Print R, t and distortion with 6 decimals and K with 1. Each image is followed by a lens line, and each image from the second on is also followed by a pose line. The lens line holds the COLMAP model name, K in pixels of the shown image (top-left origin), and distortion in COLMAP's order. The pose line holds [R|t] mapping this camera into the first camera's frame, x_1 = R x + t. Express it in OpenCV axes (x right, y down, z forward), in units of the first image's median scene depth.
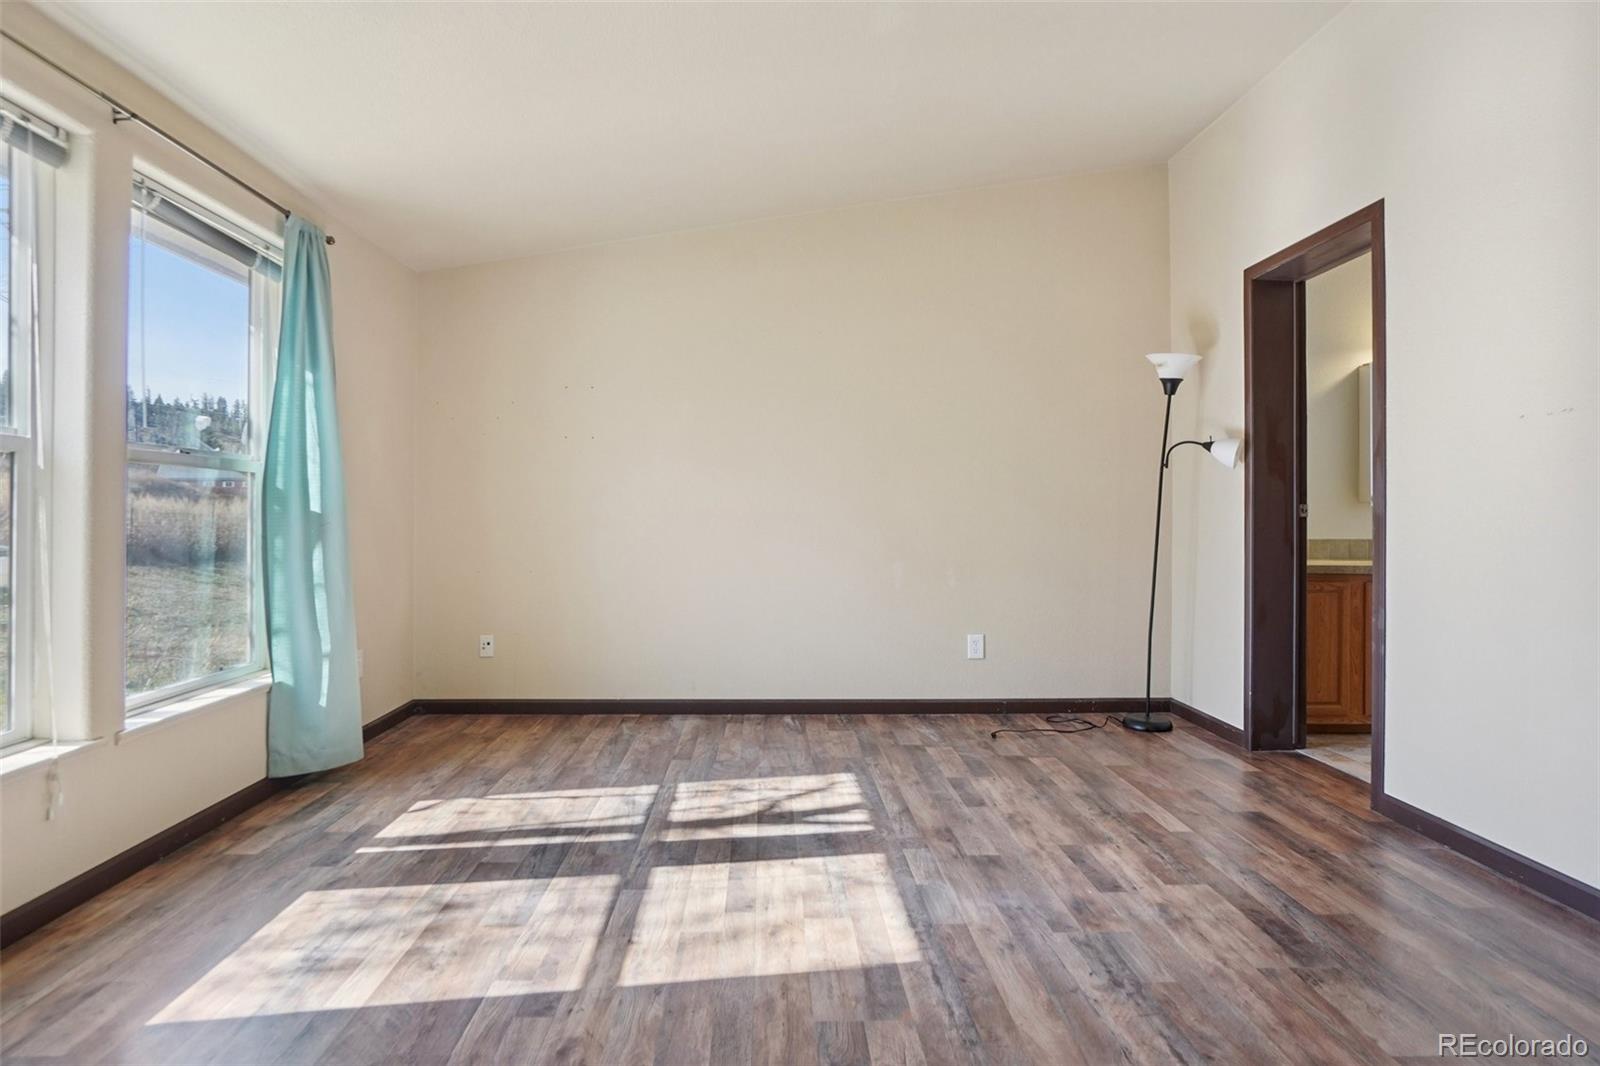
lens RADIAL K [[803.3, 0, 804.2], [0, 803.3, 518.7], [0, 0, 1]] dist [-0.024673, 0.001672]
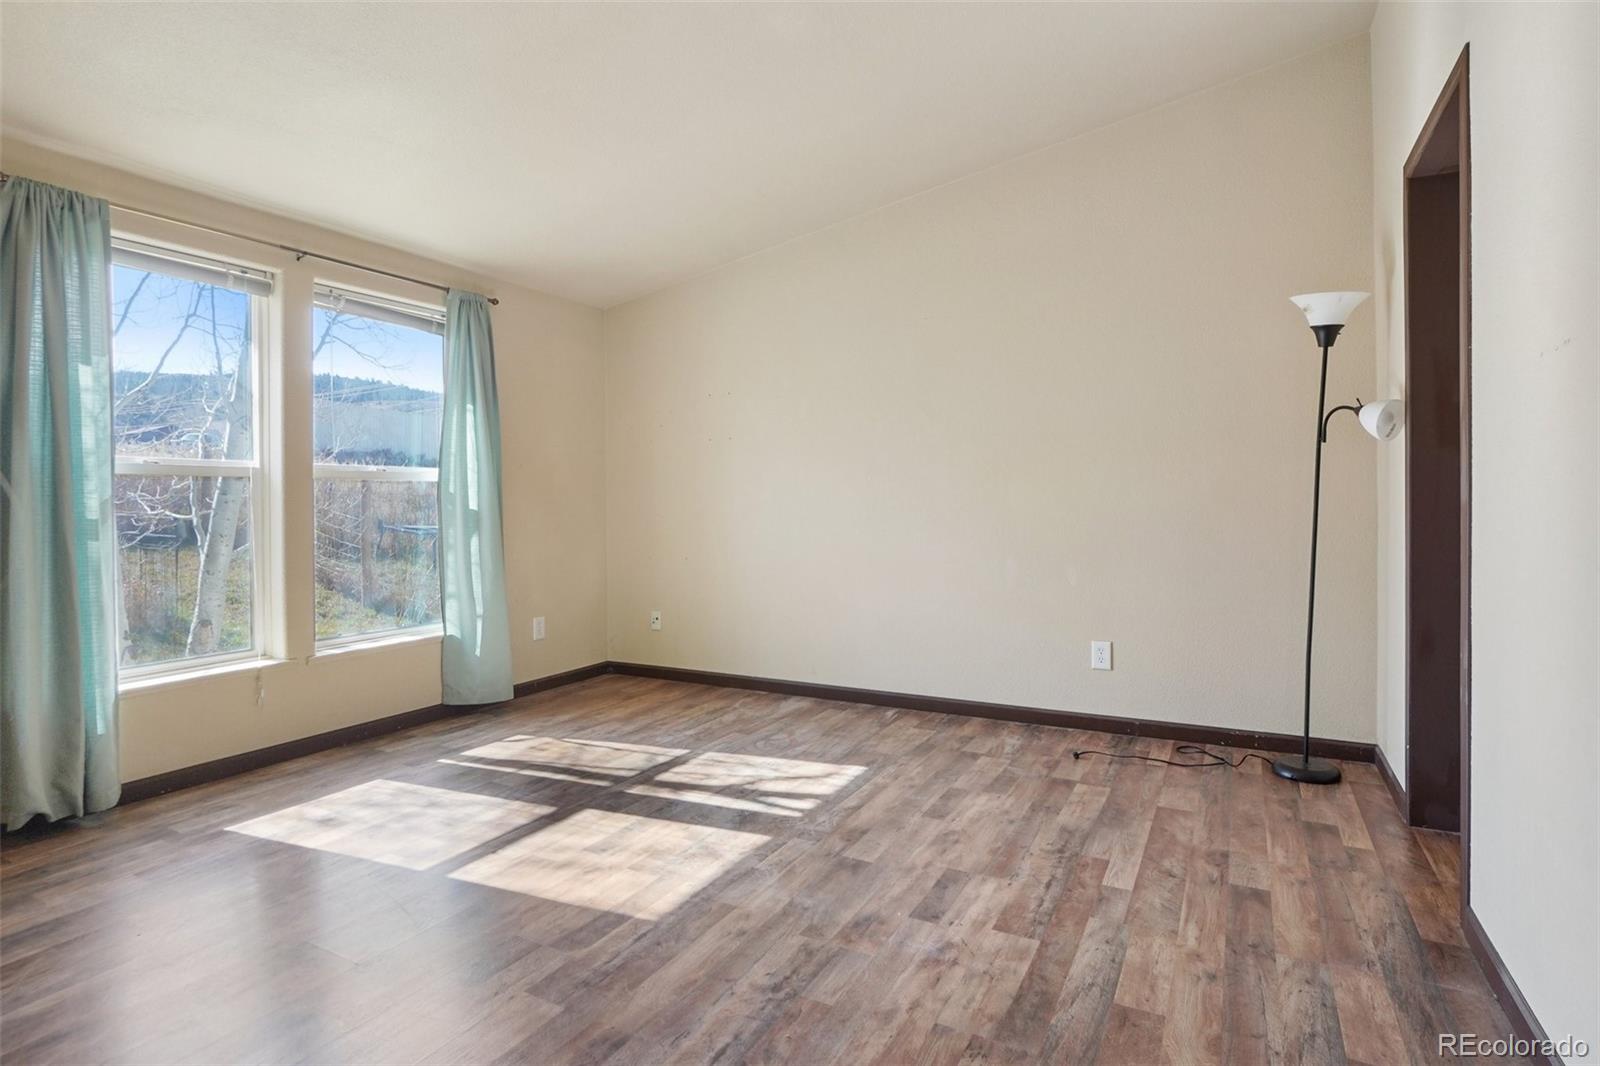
lens RADIAL K [[841.3, 0, 796.1], [0, 841.3, 503.5], [0, 0, 1]] dist [-0.025807, 0.000191]
pose [[0.854084, -0.013577, -0.519957, 0.630908], [0.013238, 0.999903, -0.004365, -0.005589], [0.519966, -0.003155, 0.854181, 0.088160]]
